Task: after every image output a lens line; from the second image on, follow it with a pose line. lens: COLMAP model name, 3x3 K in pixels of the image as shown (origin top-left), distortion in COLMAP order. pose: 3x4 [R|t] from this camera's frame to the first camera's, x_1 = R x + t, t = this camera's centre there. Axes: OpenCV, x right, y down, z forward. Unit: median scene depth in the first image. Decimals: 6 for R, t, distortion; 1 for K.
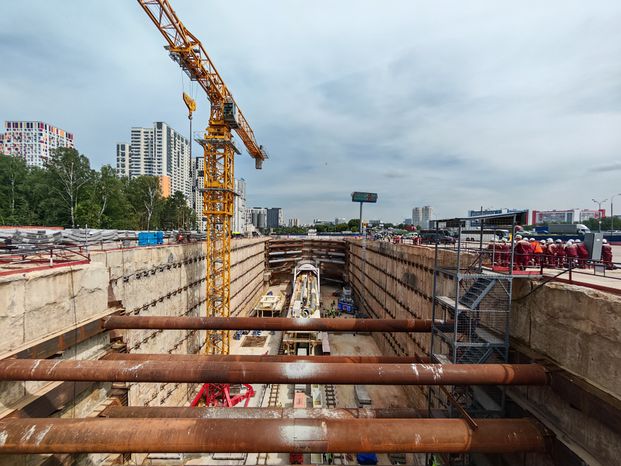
lens RADIAL K [[231.8, 0, 311.9], [0, 231.8, 236.1], [0, 0, 1]] dist [-0.001879, 0.000083]
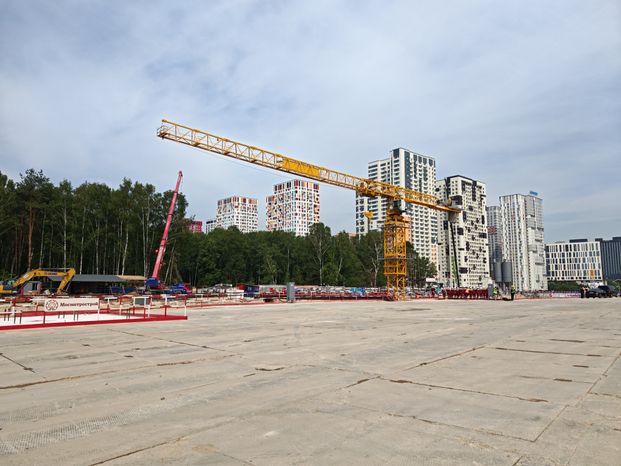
lens RADIAL K [[448.6, 0, 313.5], [0, 448.6, 234.4], [0, 0, 1]] dist [0.029575, -0.038209]
pose [[0.689904, -0.100501, -0.716891, 0.210847], [-0.002322, 0.990004, -0.141024, 0.009204], [0.723897, 0.098958, 0.682774, -0.213641]]
